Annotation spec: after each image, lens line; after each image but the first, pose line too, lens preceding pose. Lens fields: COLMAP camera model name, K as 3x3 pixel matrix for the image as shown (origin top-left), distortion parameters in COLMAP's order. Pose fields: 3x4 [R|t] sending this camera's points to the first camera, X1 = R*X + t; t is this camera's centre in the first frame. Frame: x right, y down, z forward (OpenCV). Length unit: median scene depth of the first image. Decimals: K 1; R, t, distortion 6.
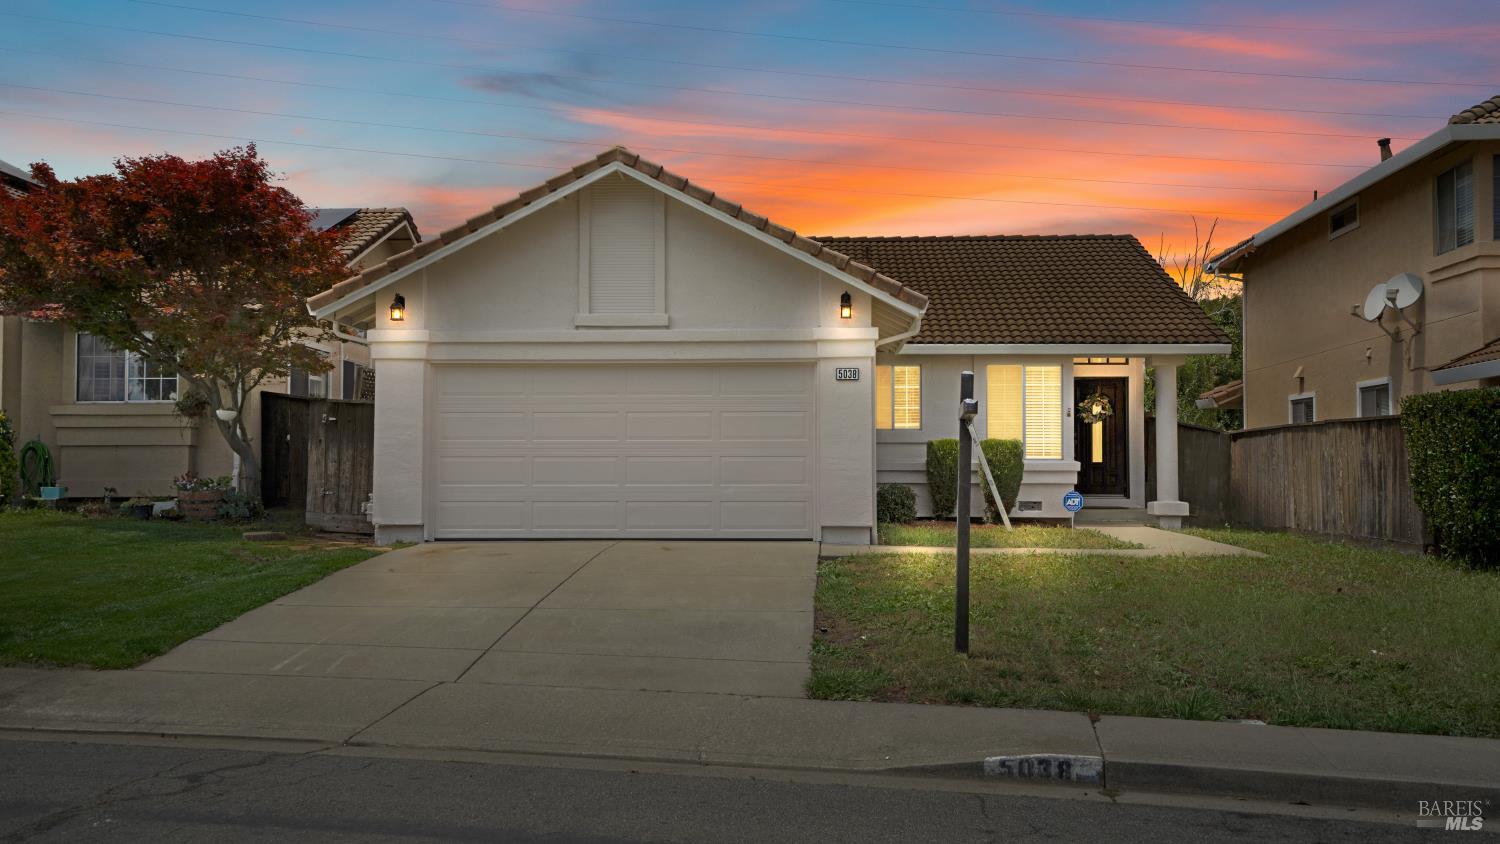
lens RADIAL K [[1461.8, 0, 741.6], [0, 1461.8, 428.4], [0, 0, 1]] dist [0.073445, 0.000000]
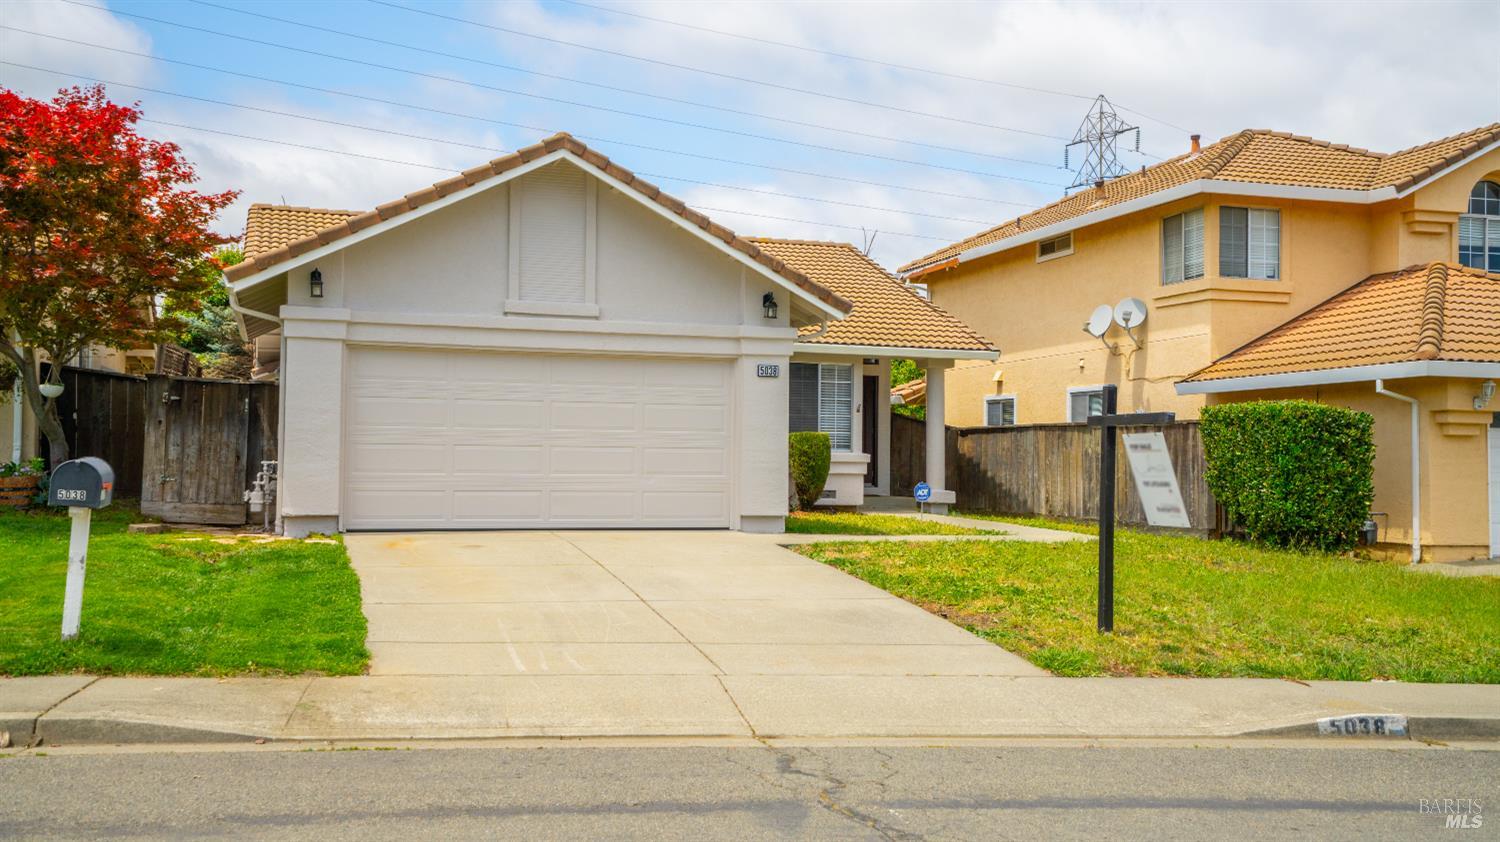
lens RADIAL K [[1461.2, 0, 752.4], [0, 1461.2, 432.6], [0, 0, 1]] dist [0.093076, 0.000000]
pose [[0.930246, 0.017881, 0.366500, -0.284513], [-0.023836, 0.999647, 0.011728, -0.004414], [-0.366161, -0.019645, 0.930344, 0.022134]]
